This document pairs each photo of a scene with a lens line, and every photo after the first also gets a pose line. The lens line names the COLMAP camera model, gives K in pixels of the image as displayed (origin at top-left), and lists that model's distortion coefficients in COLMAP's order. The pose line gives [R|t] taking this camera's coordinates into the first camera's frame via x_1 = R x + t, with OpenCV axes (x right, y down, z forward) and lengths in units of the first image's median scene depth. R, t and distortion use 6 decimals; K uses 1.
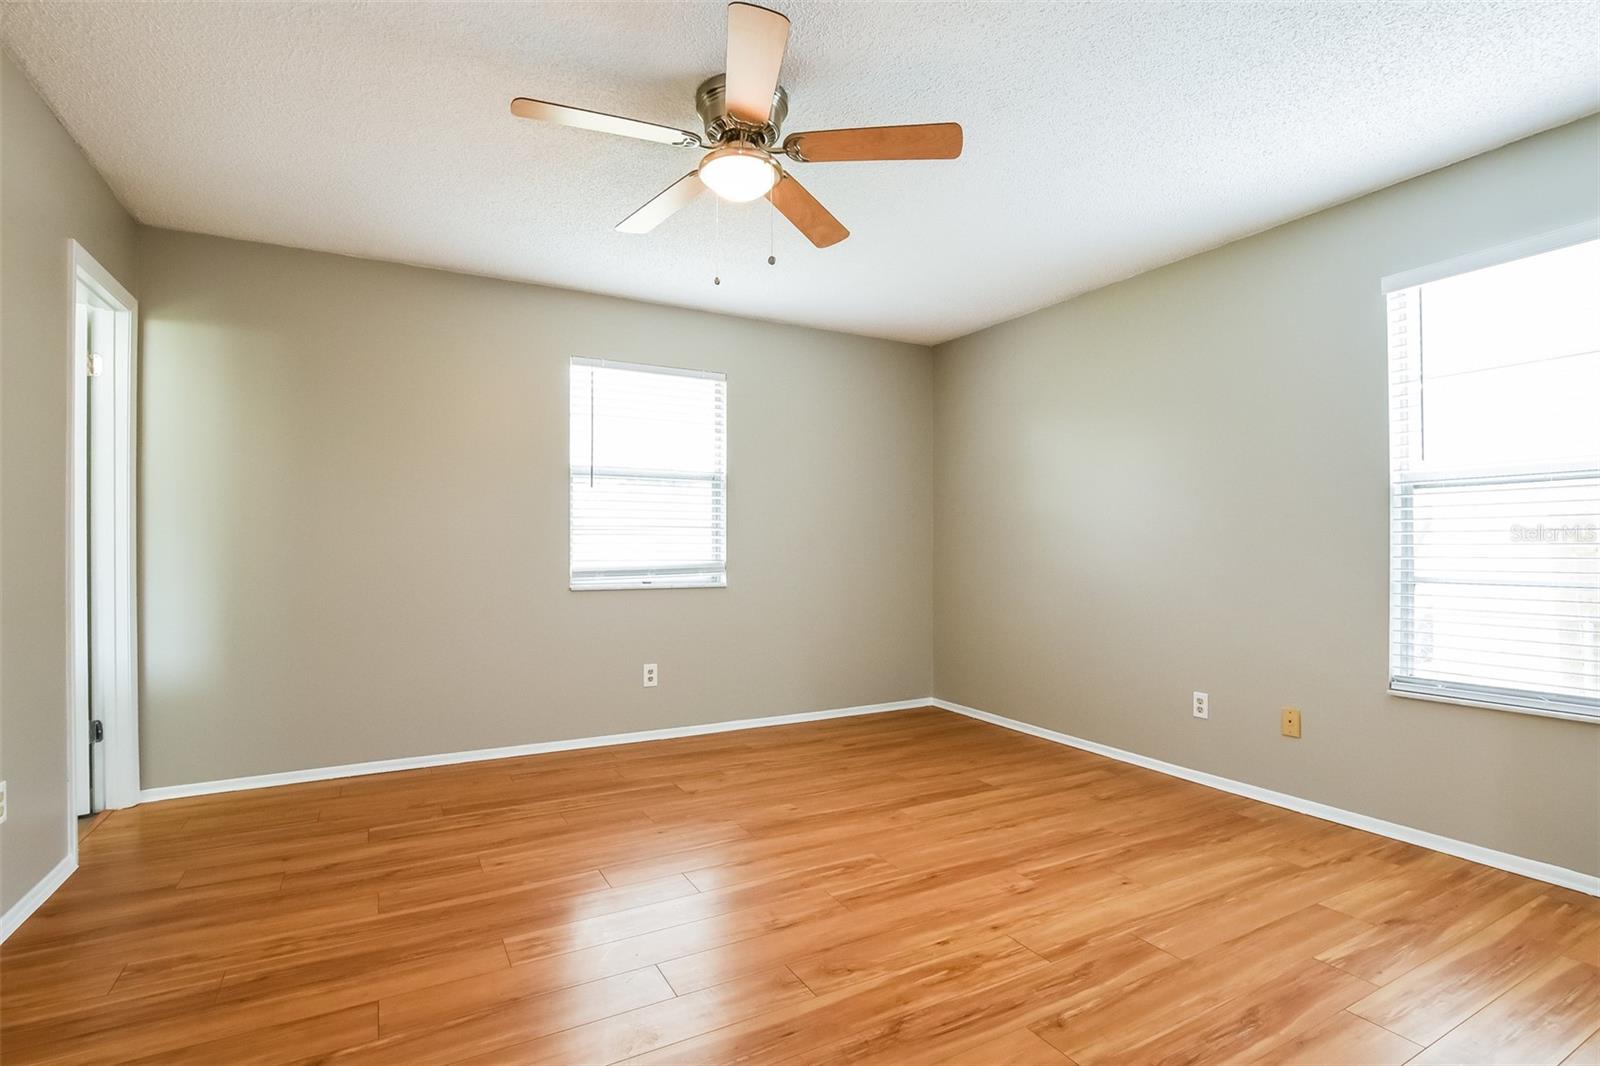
lens RADIAL K [[754.3, 0, 801.5], [0, 754.3, 542.8], [0, 0, 1]] dist [0.014261, 0.003251]
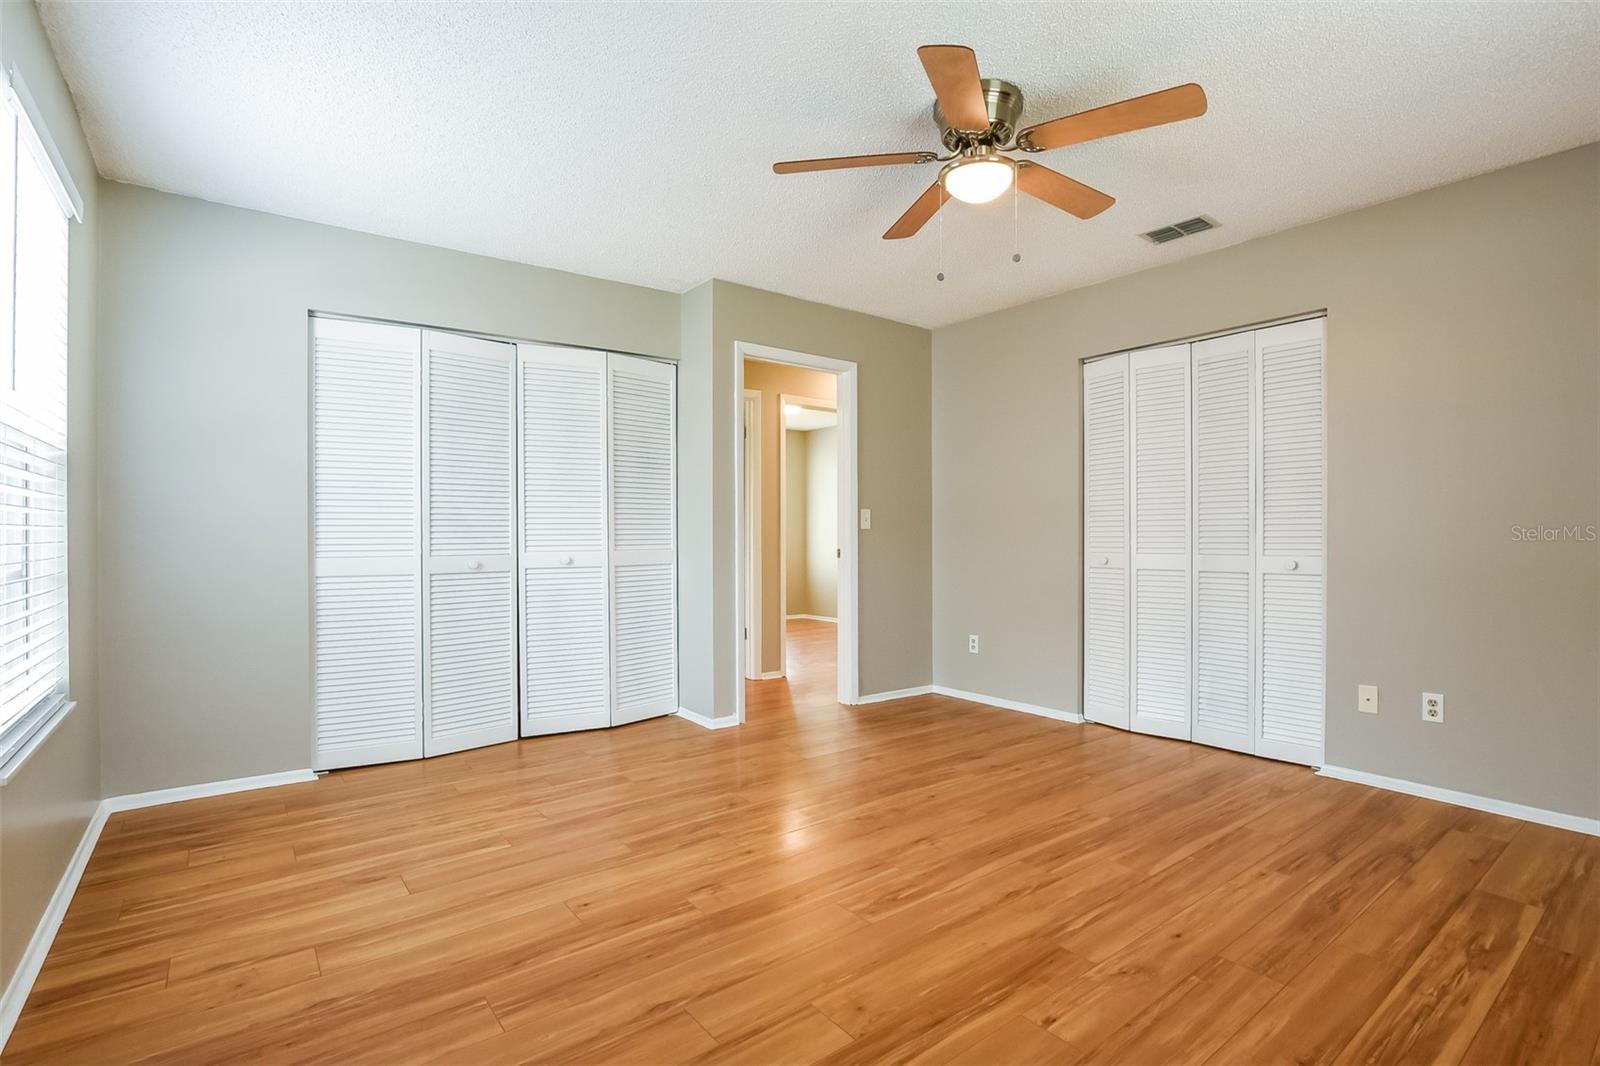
lens RADIAL K [[754.3, 0, 801.4], [0, 754.3, 534.3], [0, 0, 1]] dist [0.014261, 0.003251]
pose [[-0.989373, -0.003235, -0.145366, 0.293102], [-0.002344, 0.999977, -0.006300, 0.017036], [0.145383, -0.005892, -0.989358, 1.837331]]
